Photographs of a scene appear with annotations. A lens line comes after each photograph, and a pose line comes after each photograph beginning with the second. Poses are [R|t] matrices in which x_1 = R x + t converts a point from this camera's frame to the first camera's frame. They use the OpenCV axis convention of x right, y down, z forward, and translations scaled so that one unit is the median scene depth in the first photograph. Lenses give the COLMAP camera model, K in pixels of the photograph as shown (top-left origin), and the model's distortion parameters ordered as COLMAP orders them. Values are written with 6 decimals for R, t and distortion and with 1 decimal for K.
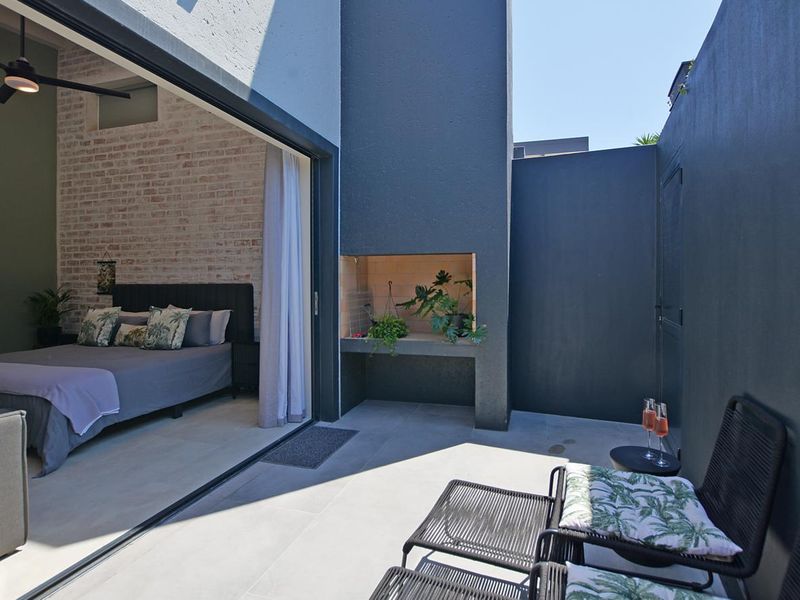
lens RADIAL K [[414.0, 0, 441.0], [0, 414.0, 295.7], [0, 0, 1]] dist [-0.032147, 0.001671]
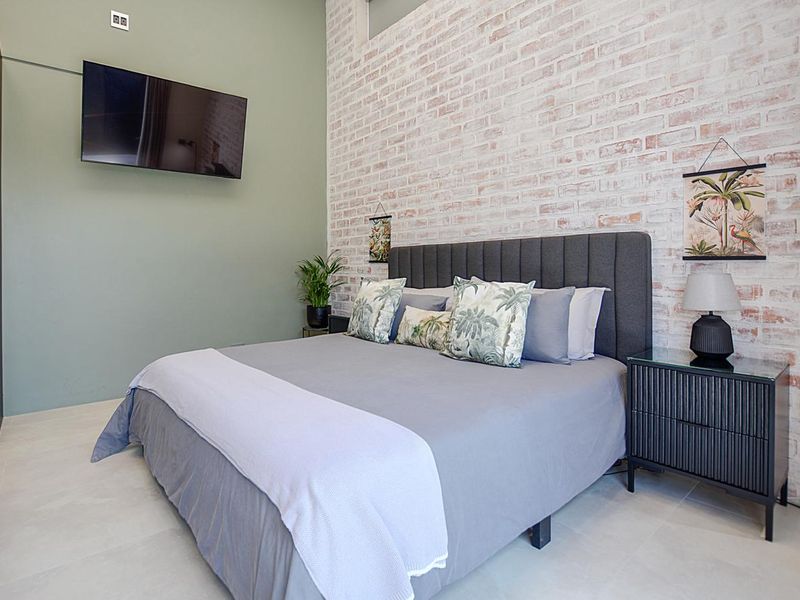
lens RADIAL K [[438.7, 0, 402.9], [0, 438.7, 301.7], [0, 0, 1]] dist [-0.002845, -0.000129]
pose [[0.825428, 0.041942, -0.562947, -0.369771], [-0.013954, 0.998447, 0.053929, 0.023674], [0.564335, -0.036659, 0.824731, 0.400449]]
